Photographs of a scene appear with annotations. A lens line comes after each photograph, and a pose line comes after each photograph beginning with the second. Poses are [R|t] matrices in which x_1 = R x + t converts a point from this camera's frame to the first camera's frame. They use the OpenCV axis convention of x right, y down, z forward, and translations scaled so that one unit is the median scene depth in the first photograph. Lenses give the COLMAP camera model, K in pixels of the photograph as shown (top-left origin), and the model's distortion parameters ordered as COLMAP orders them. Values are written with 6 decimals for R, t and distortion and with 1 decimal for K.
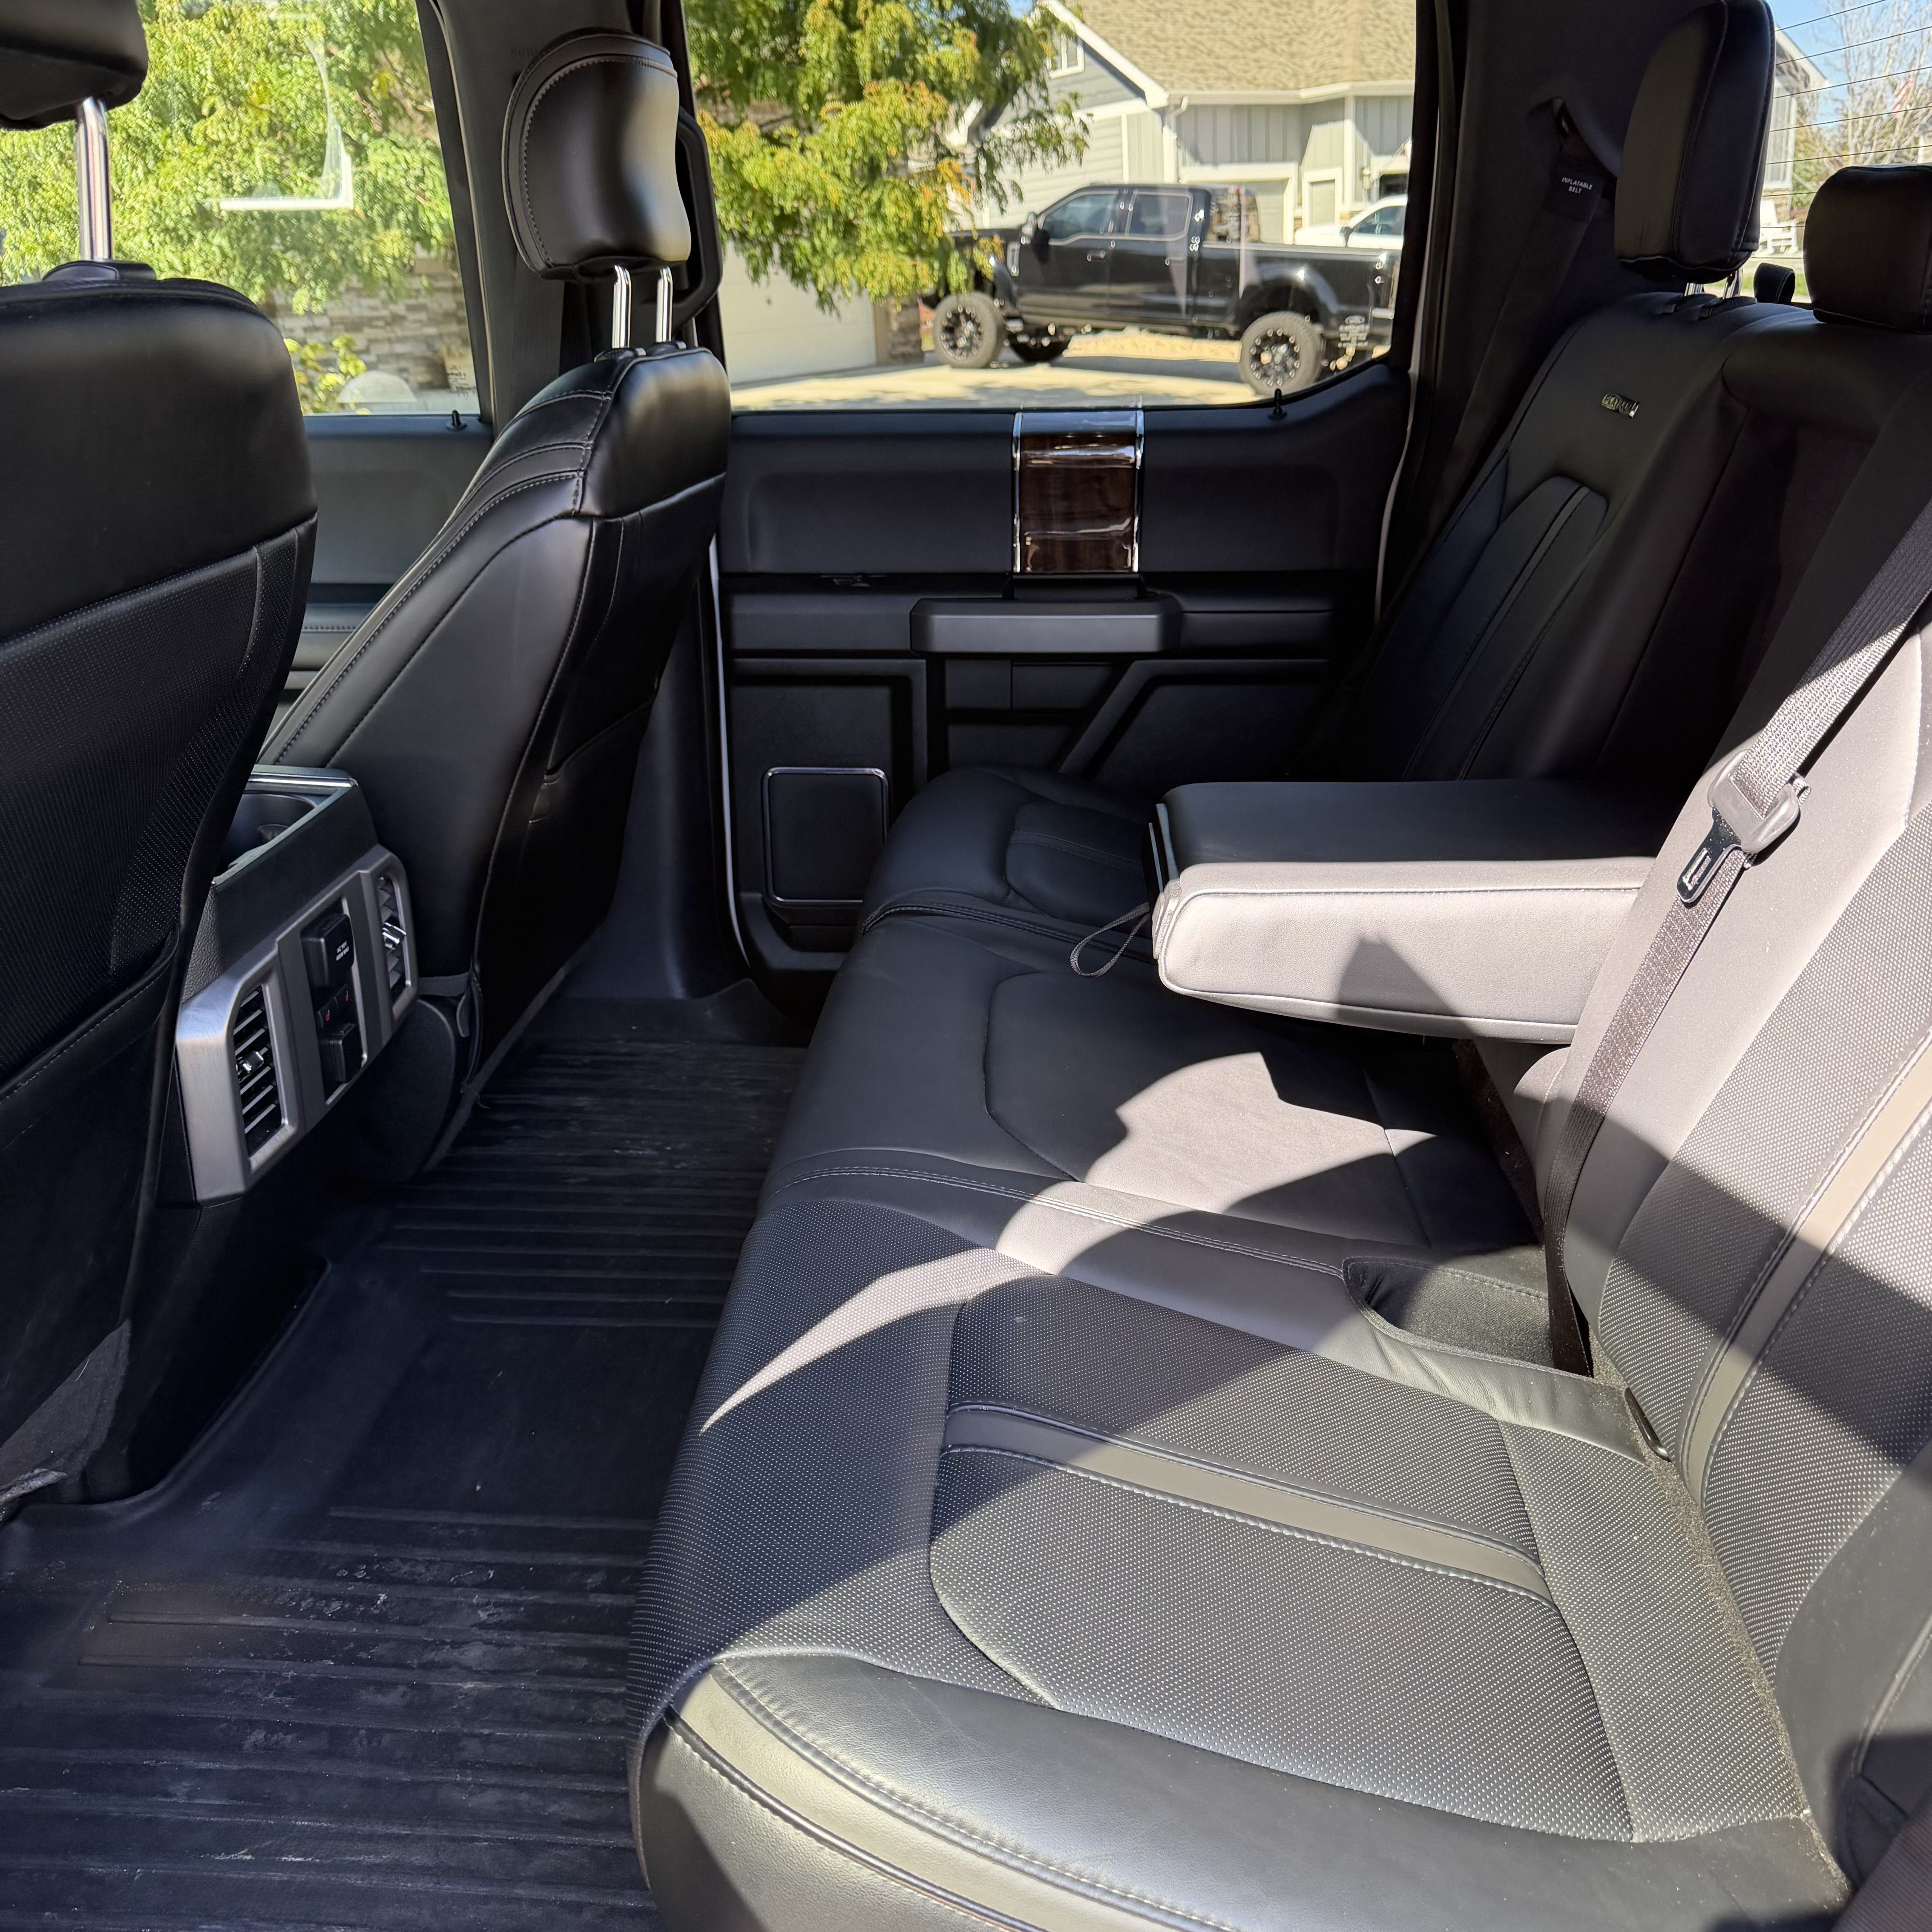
lens RADIAL K [[1872.8, 0, 980.8], [0, 1872.8, 953.5], [0, 0, 1]] dist [0.019177, 0.000000]
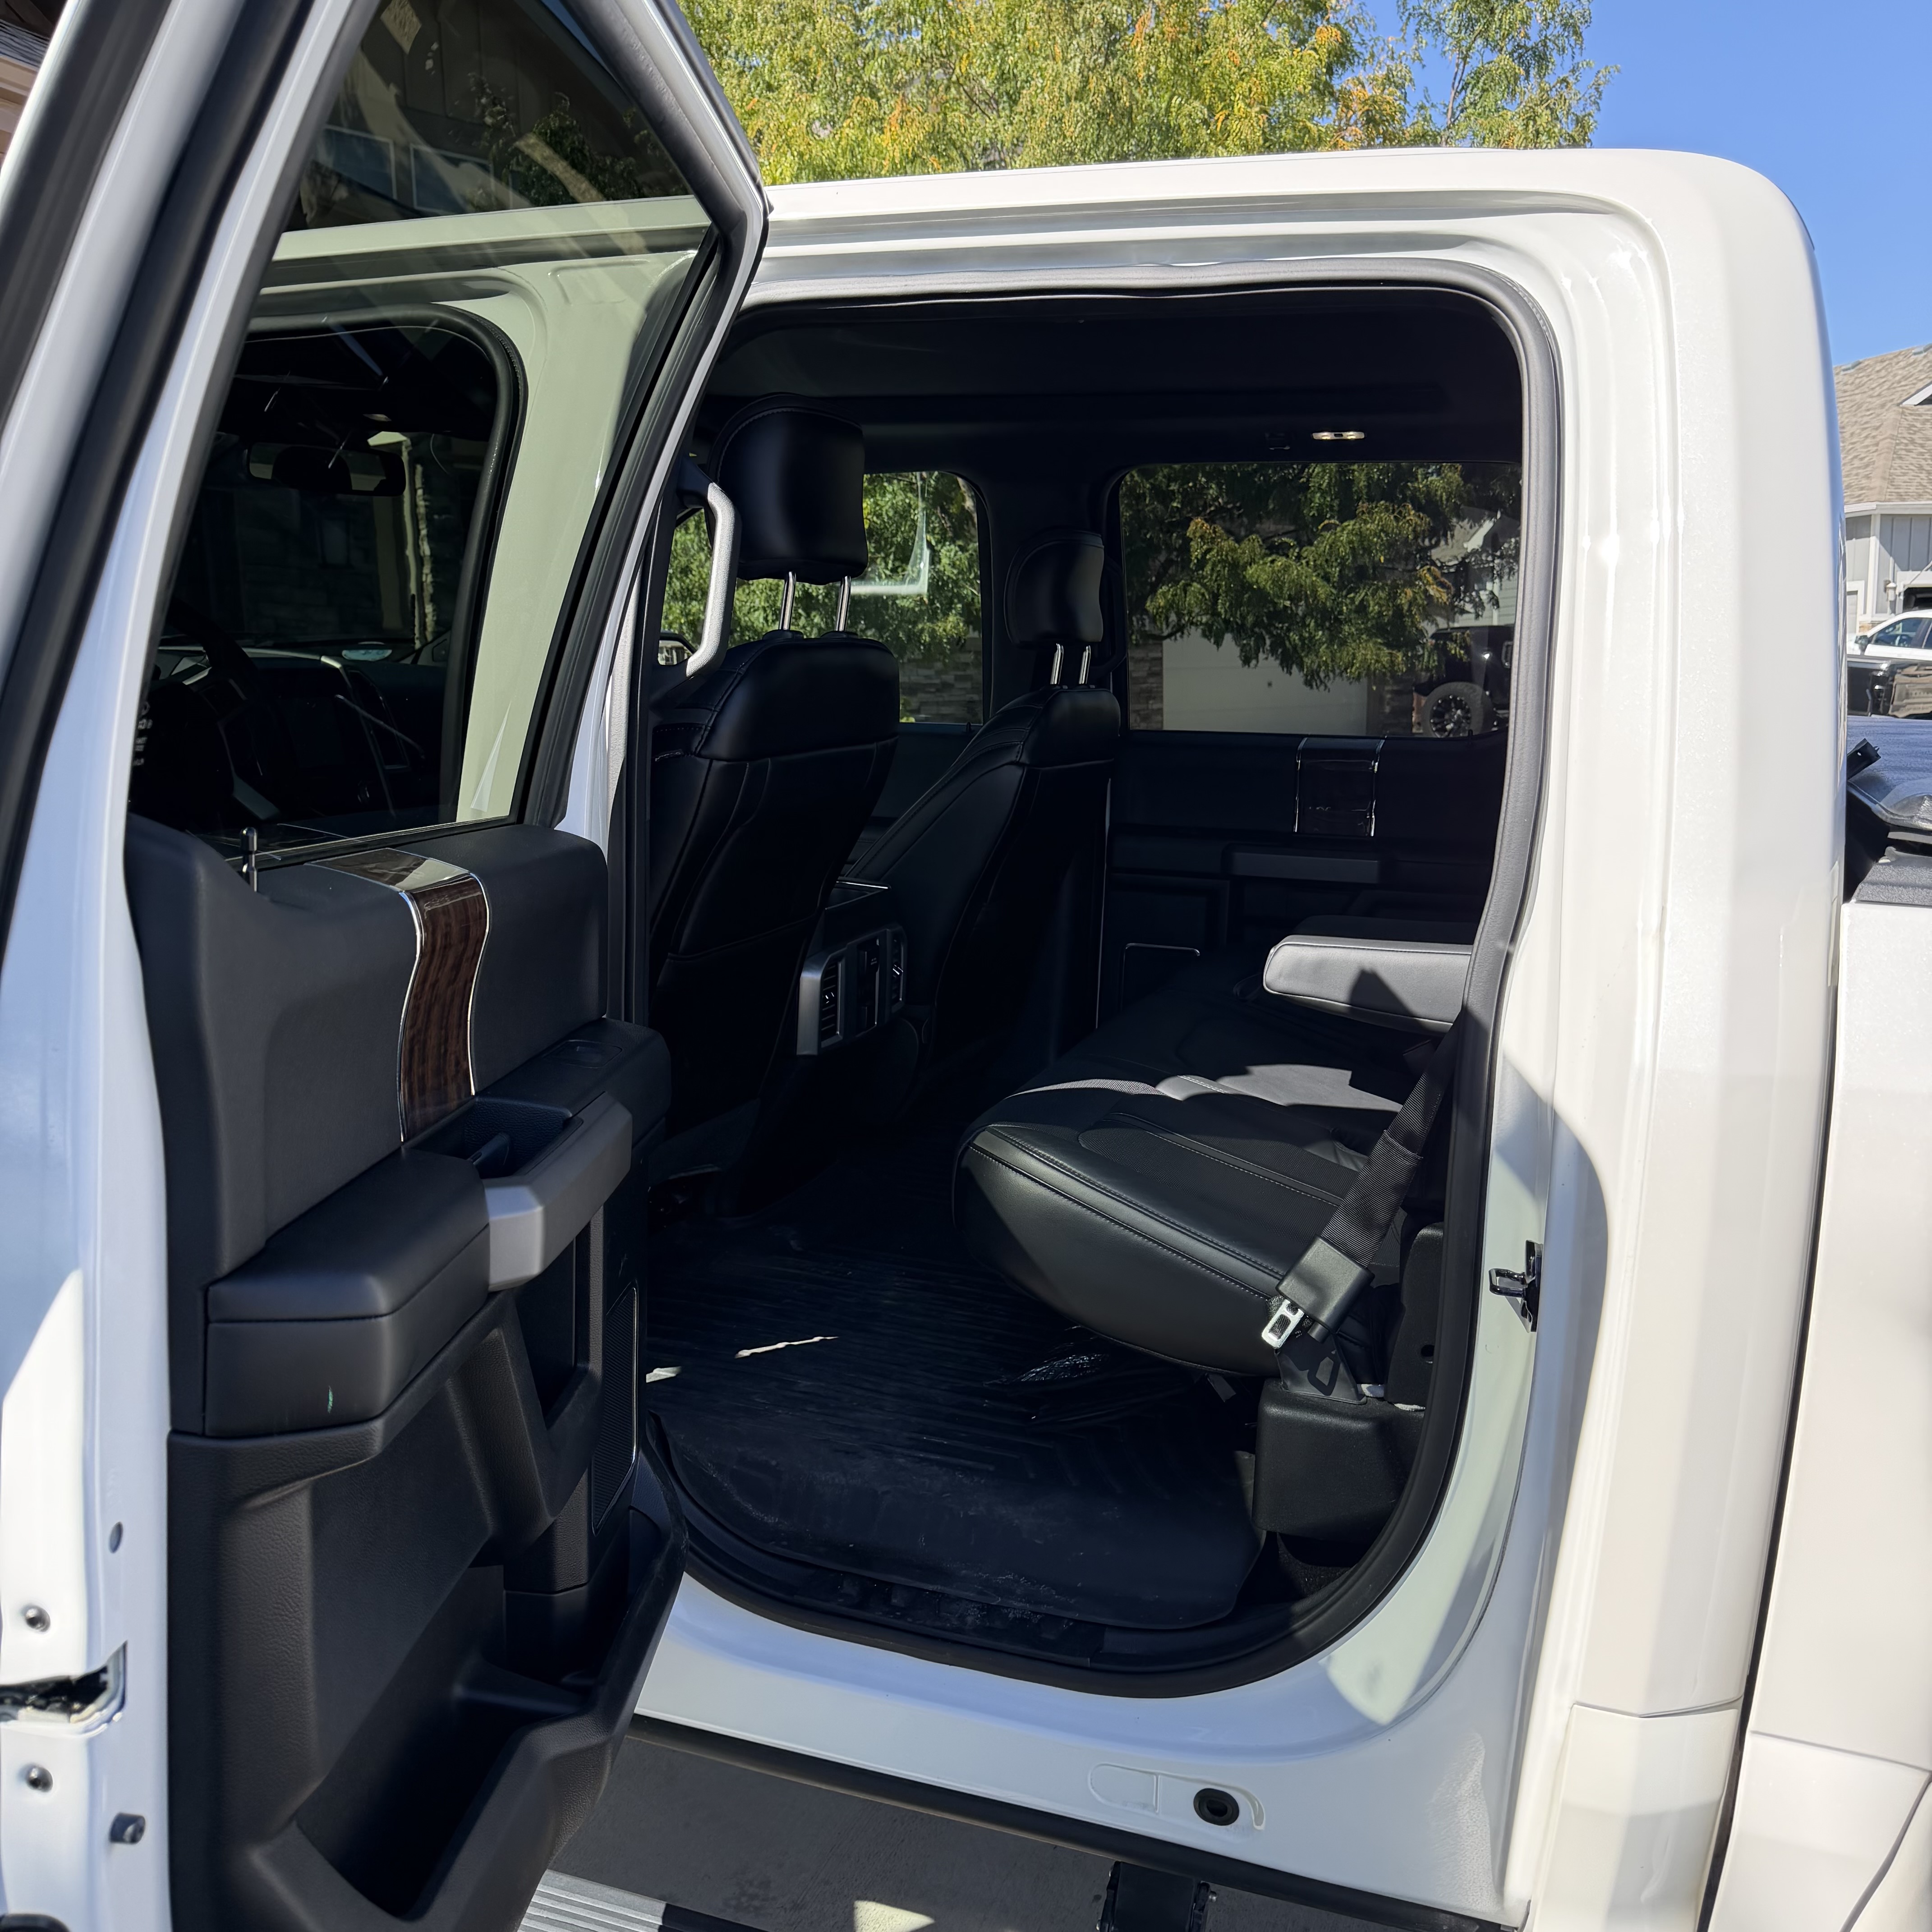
lens RADIAL K [[1872.8, 0, 939.8], [0, 1872.8, 928.6], [0, 0, 1]] dist [0.019177, 0.000000]
pose [[0.957472, 0.076480, -0.278205, 0.033055], [-0.131208, 0.974175, -0.183758, 0.038111], [0.256967, 0.212446, 0.942780, -0.103017]]
